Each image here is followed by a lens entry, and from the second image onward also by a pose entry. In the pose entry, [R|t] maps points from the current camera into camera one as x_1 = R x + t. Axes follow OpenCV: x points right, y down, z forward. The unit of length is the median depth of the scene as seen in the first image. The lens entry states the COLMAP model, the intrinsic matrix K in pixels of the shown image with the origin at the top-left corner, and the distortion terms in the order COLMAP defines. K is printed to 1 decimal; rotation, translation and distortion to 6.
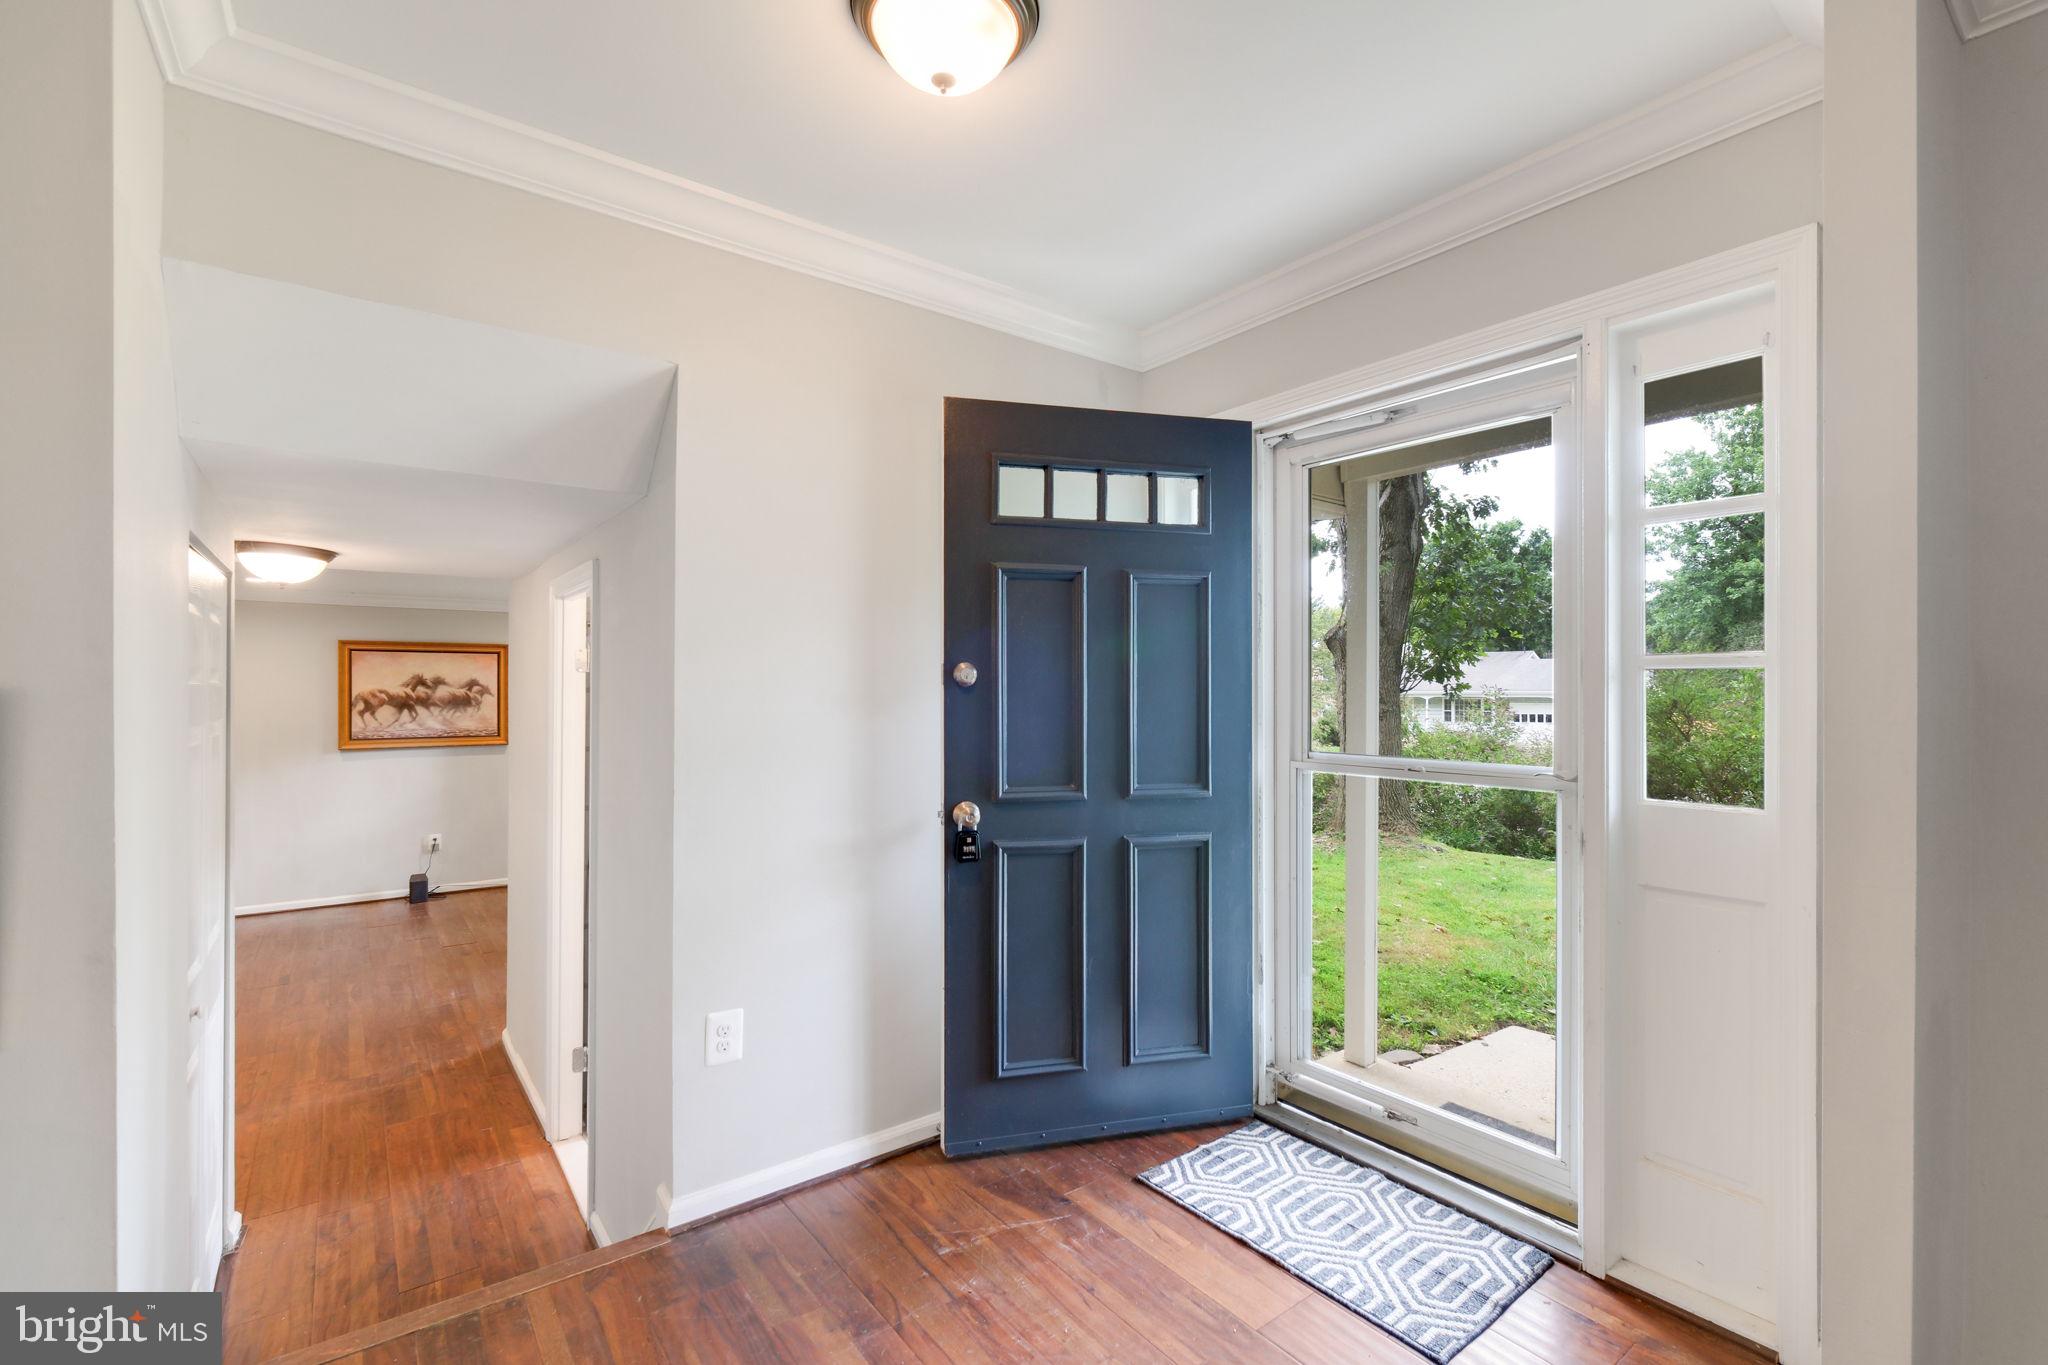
lens RADIAL K [[903.0, 0, 1029.5], [0, 903.0, 693.9], [0, 0, 1]] dist [0.004227, 0.000206]
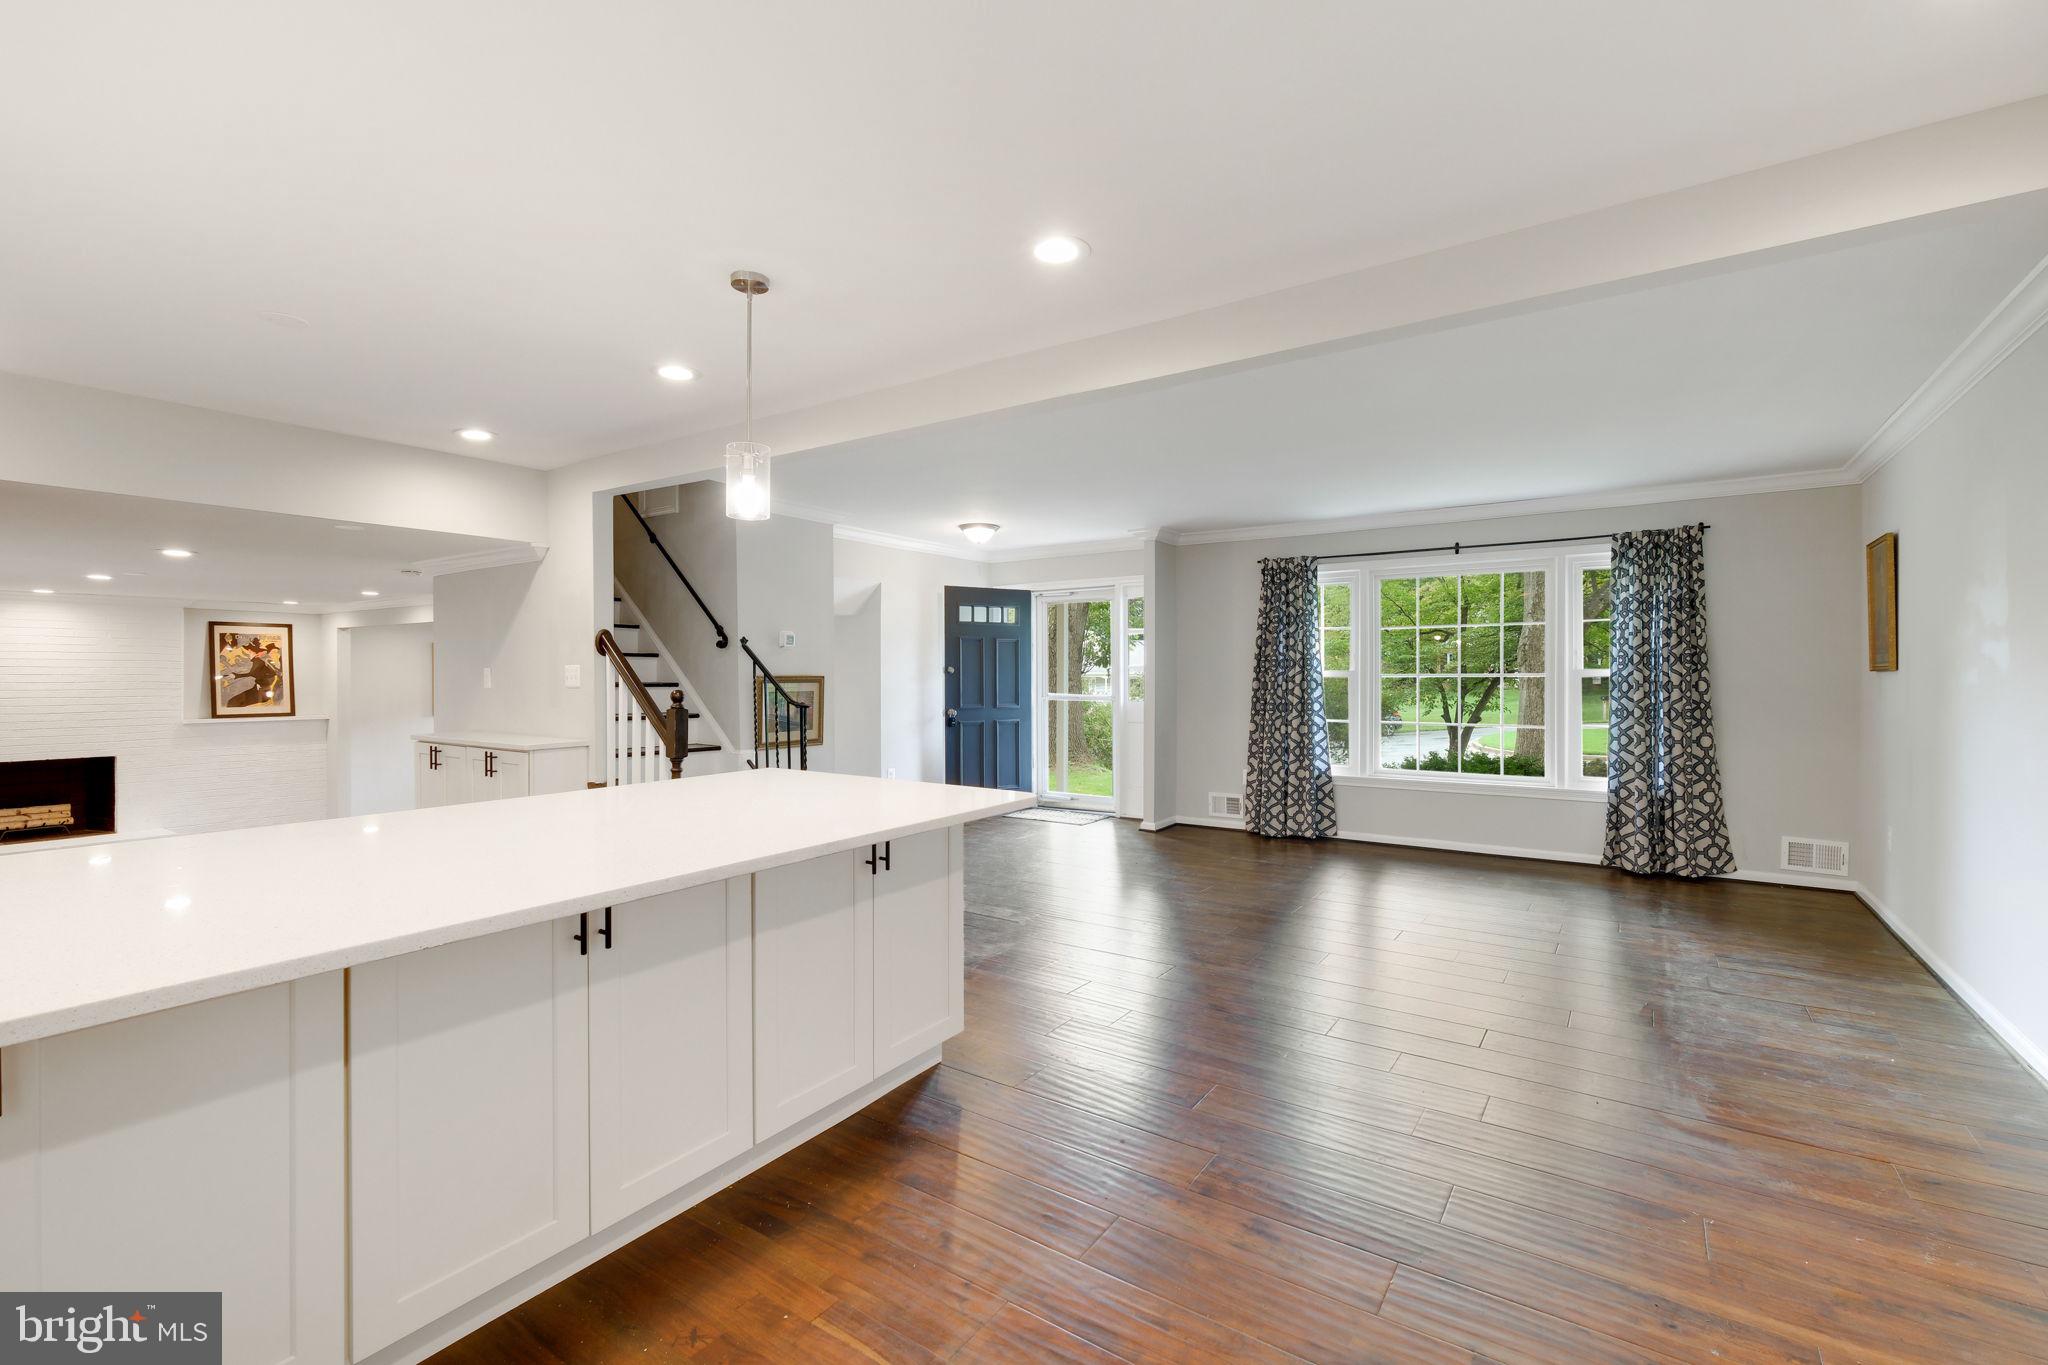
lens RADIAL K [[882.3, 0, 1024.0], [0, 882.3, 682.5], [0, 0, 1]] dist [-0.002266, -0.000228]
pose [[0.949413, -0.005240, 0.313987, -0.797787], [0.002391, 0.999952, 0.009460, -0.005980], [-0.314022, -0.008231, 0.949380, -2.056886]]
